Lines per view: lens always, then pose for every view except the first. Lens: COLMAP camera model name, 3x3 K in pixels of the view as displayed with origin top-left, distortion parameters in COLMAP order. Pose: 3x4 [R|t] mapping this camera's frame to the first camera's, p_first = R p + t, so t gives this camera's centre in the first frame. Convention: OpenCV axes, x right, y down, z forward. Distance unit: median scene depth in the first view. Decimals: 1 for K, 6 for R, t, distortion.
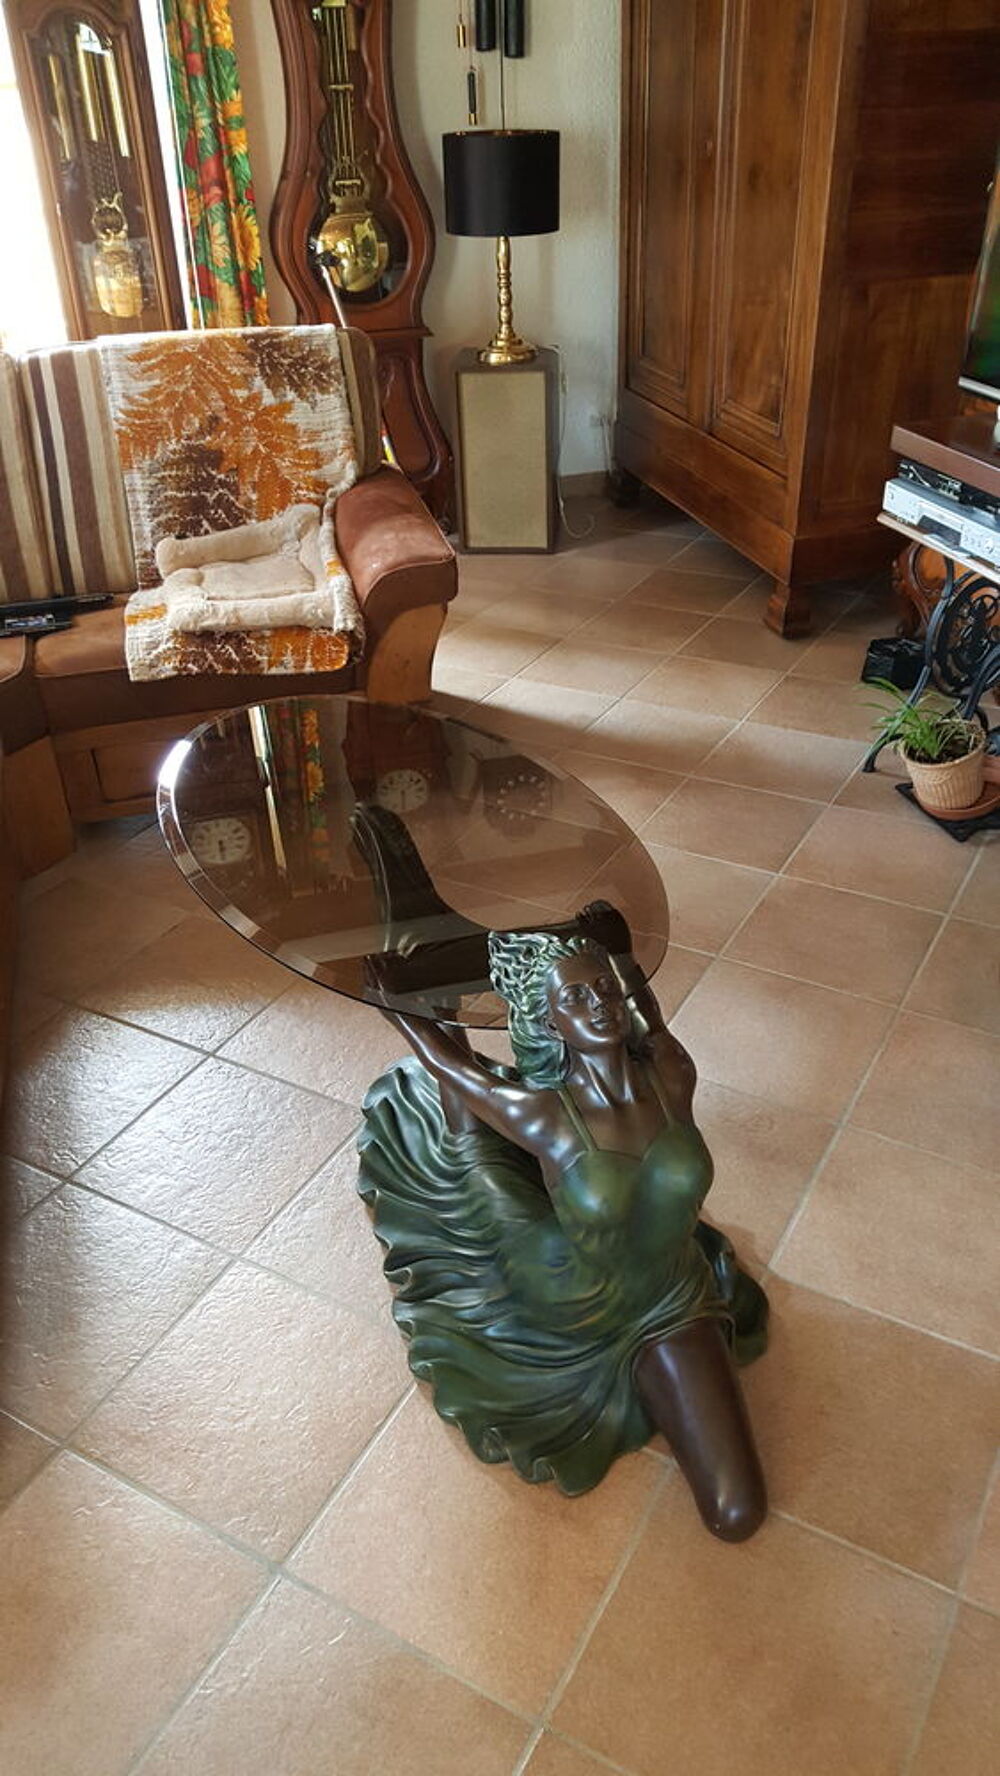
lens RADIAL K [[1309.5, 0, 487.0], [0, 1309.5, 895.1], [0, 0, 1]] dist [0.088821, -0.143353]
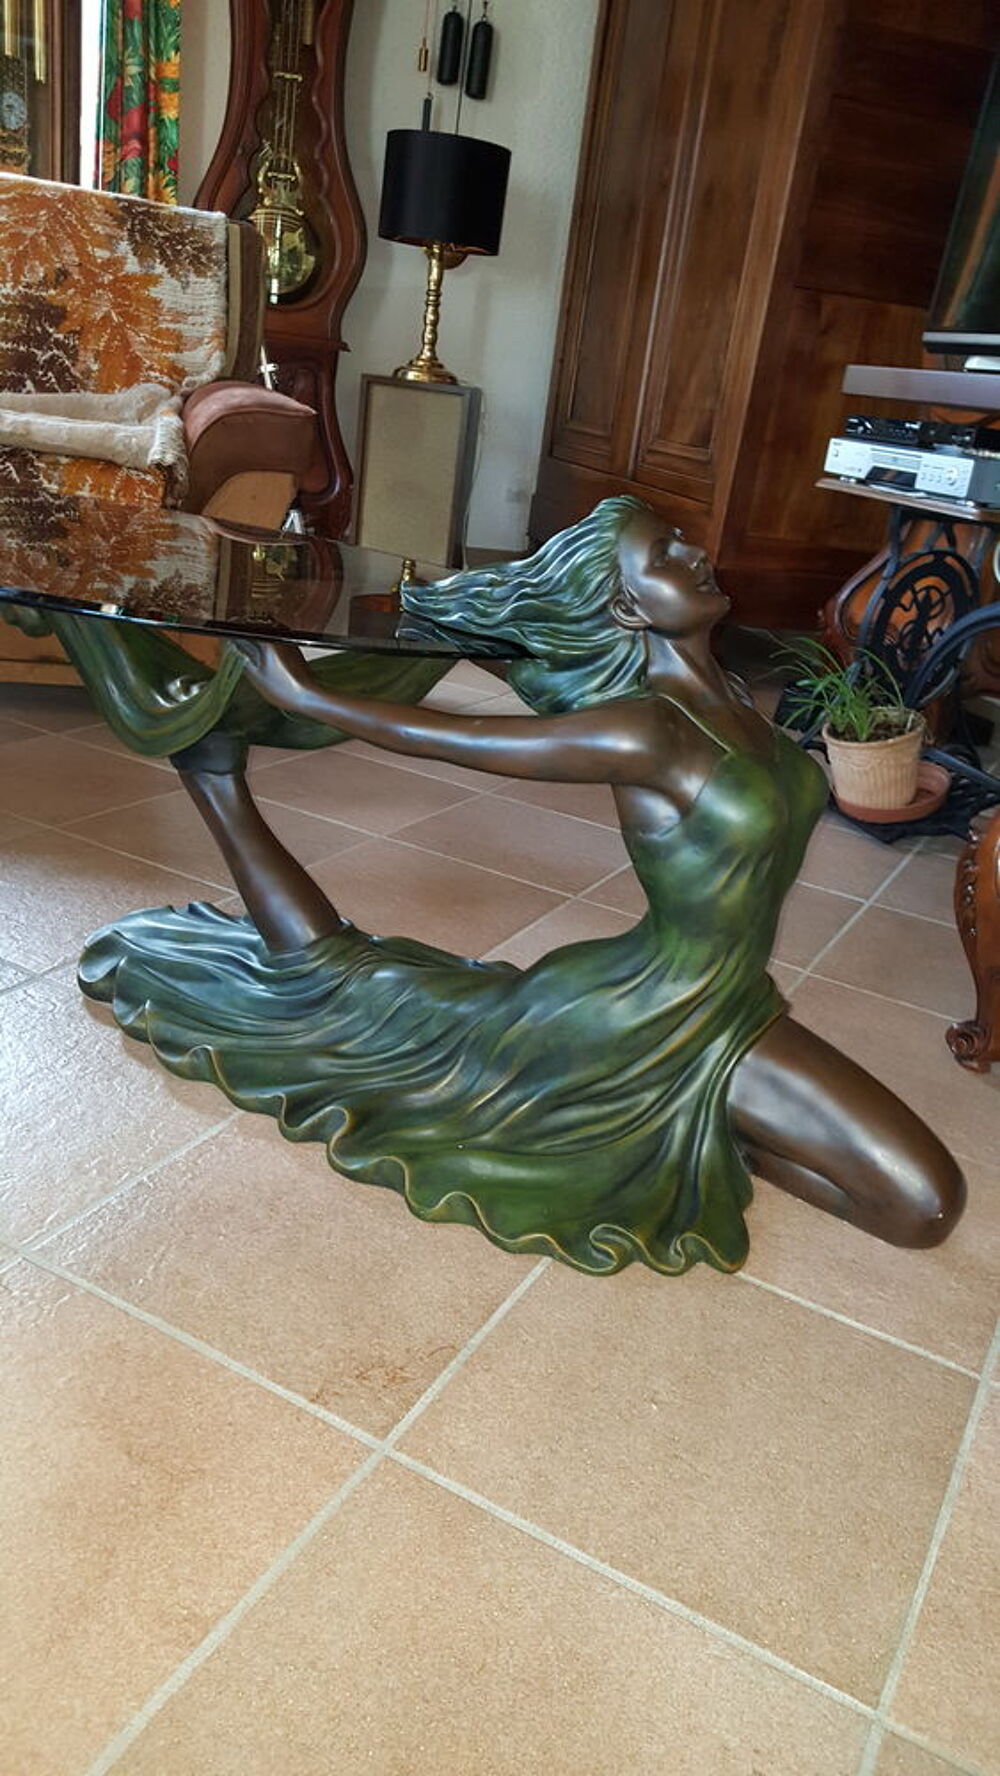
lens RADIAL K [[1309.5, 0, 477.1], [0, 1309.5, 910.5], [0, 0, 1]] dist [0.088821, -0.143353]
pose [[0.987273, 0.143668, 0.068206, 0.055649], [-0.129492, 0.975165, -0.179682, 0.155697], [-0.092326, 0.168563, 0.981357, 0.211618]]
